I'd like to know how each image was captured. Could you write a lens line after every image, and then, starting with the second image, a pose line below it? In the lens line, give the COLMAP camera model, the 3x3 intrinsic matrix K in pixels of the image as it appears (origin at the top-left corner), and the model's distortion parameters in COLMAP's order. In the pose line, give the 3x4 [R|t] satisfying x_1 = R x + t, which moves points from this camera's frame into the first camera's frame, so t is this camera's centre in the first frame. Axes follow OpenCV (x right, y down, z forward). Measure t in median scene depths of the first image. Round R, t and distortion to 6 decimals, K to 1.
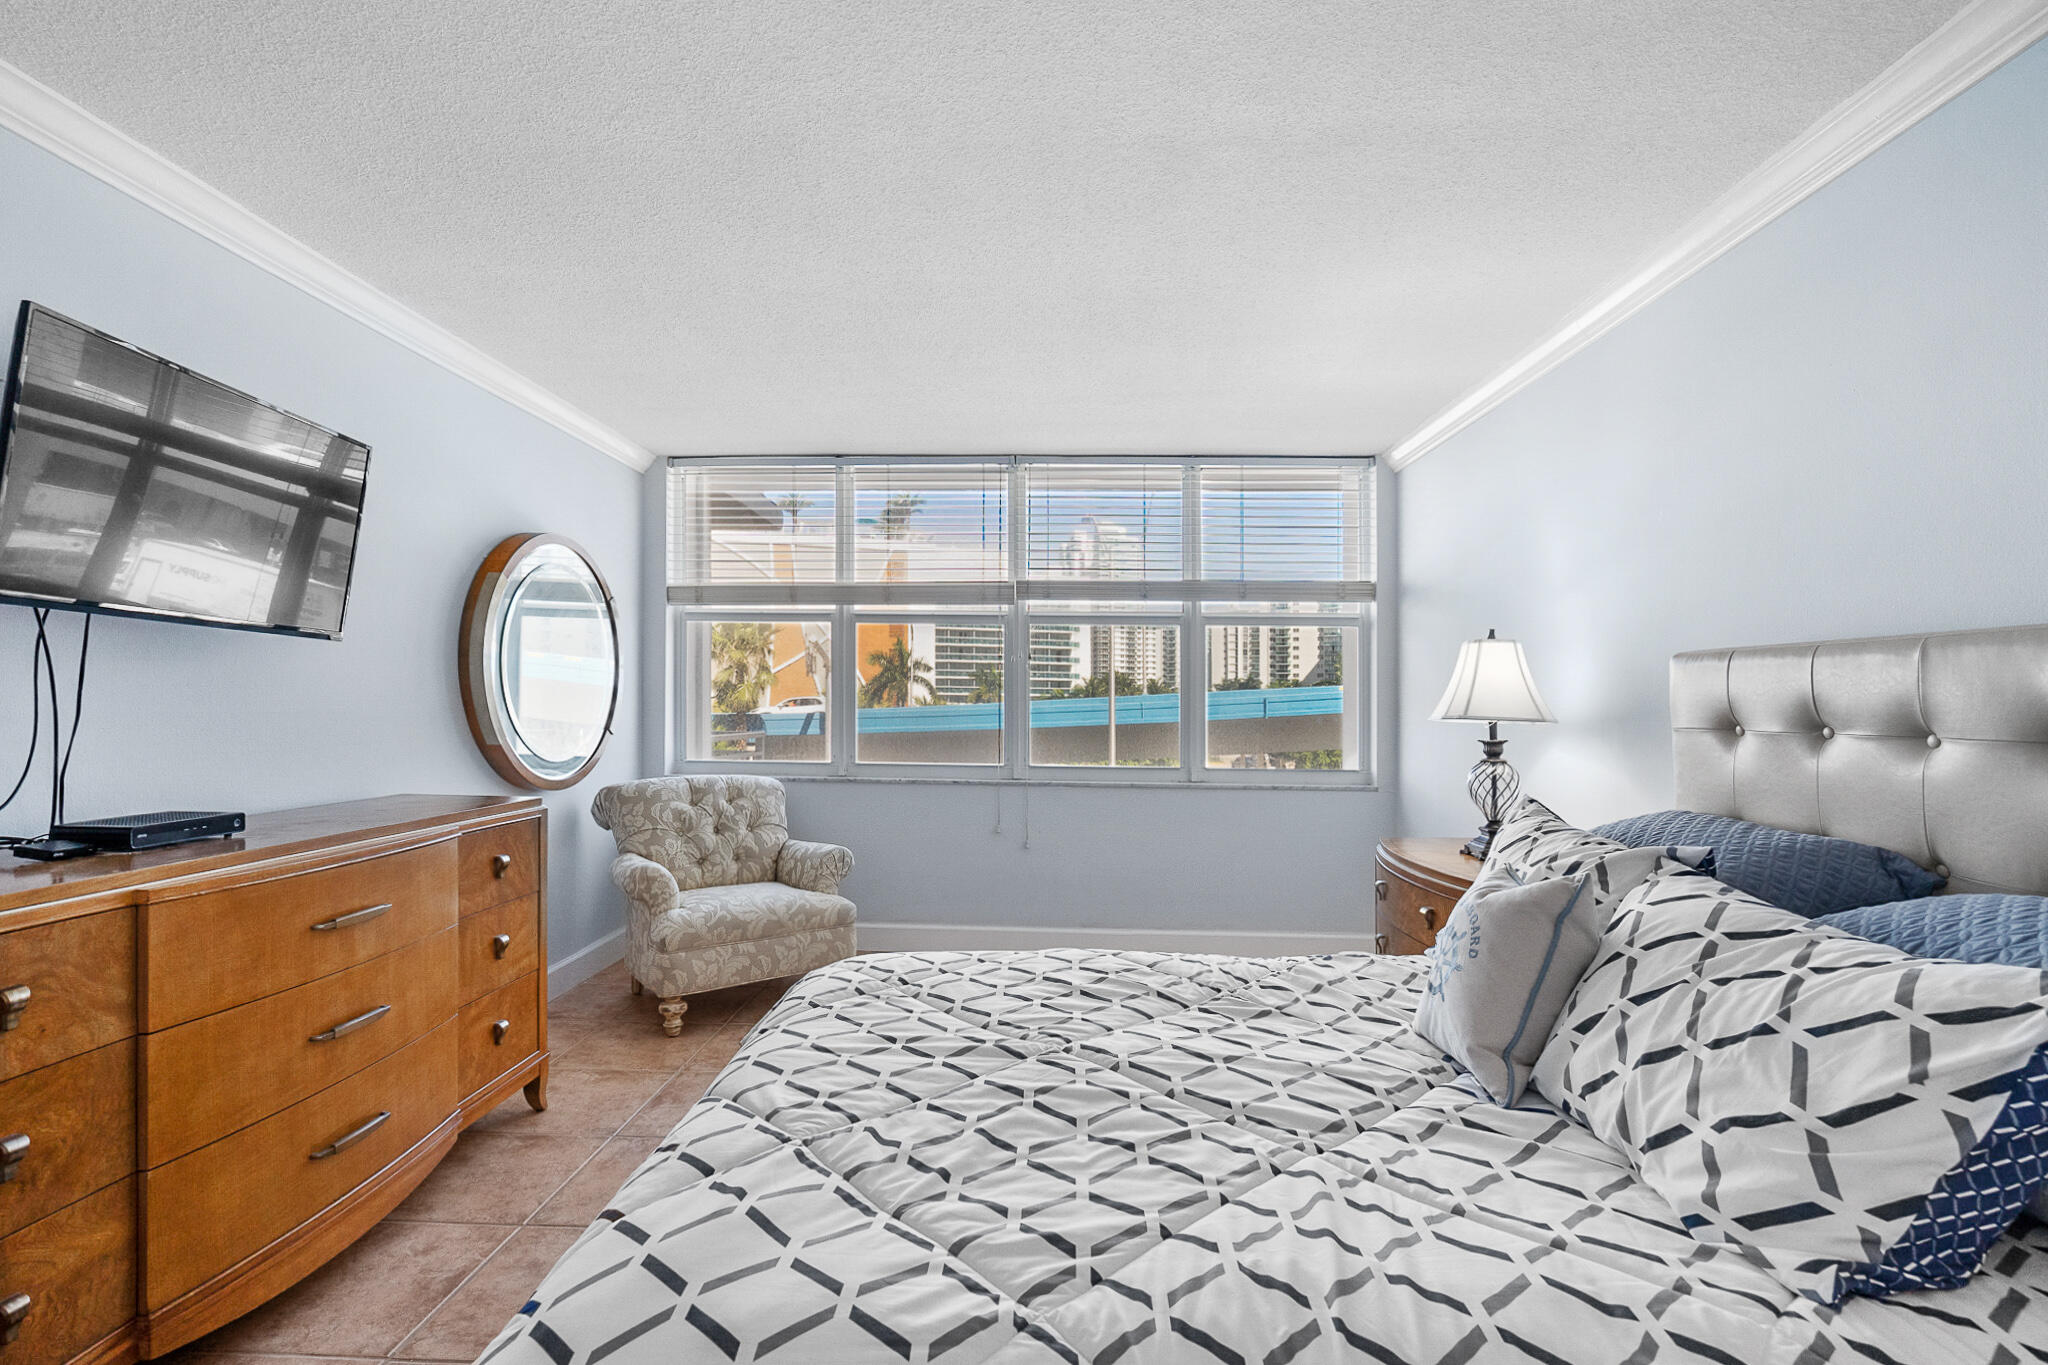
lens RADIAL K [[947.7, 0, 1020.8], [0, 947.7, 705.8], [0, 0, 1]] dist [-0.002002, -0.000721]
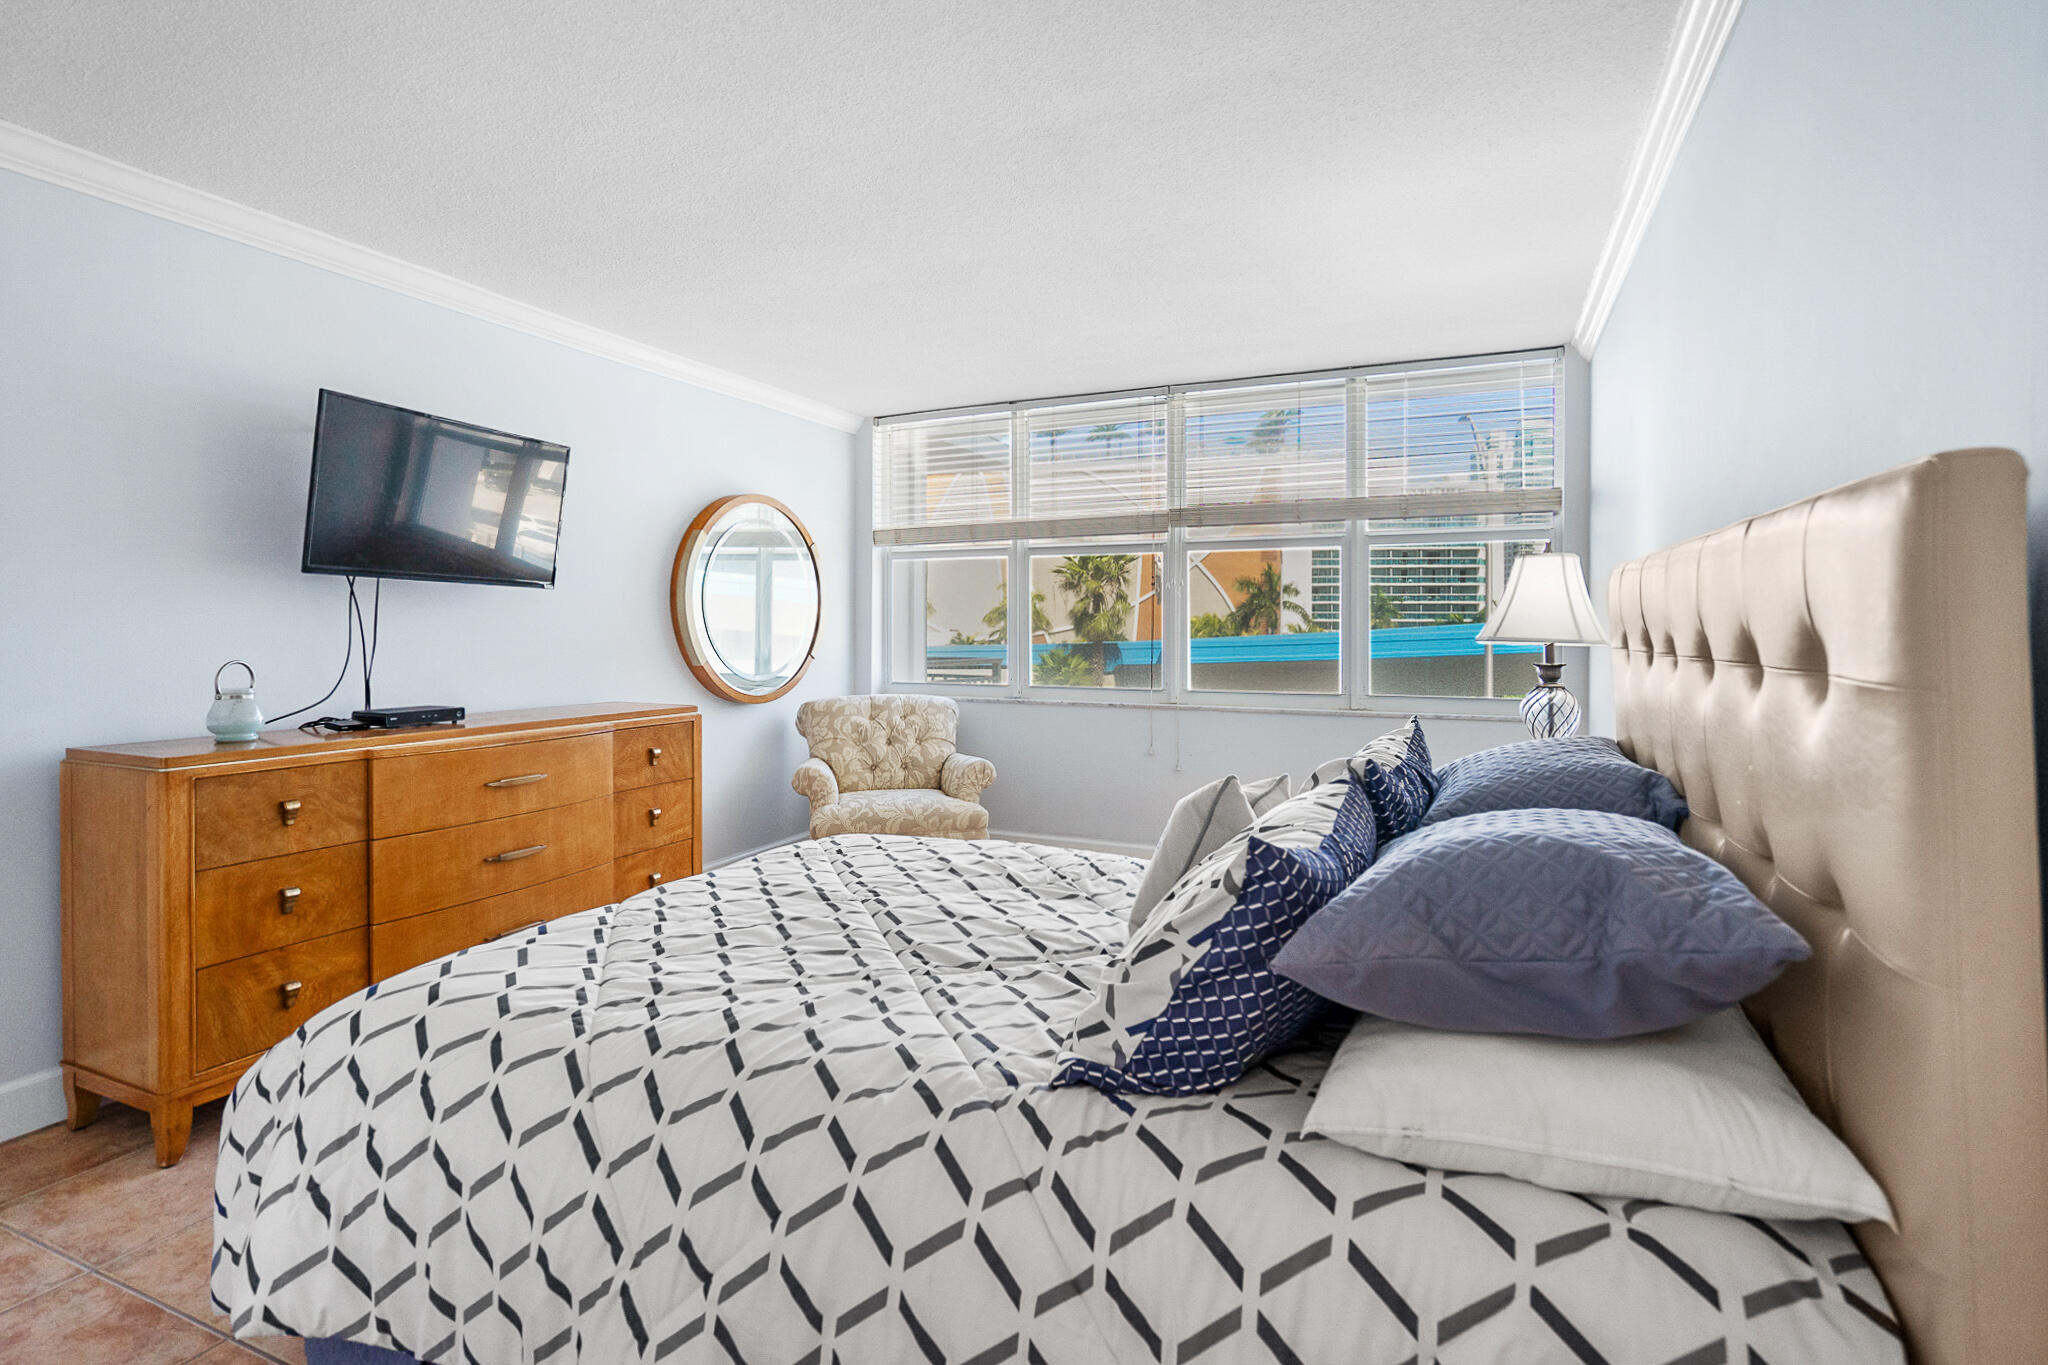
lens RADIAL K [[992.4, 0, 1025.5], [0, 992.4, 642.2], [0, 0, 1]] dist [0.000738, 0.000373]
pose [[0.927917, -0.005048, -0.372753, 0.451668], [0.007951, 0.999949, 0.006252, 0.006555], [0.372702, -0.008765, 0.927910, -0.090520]]
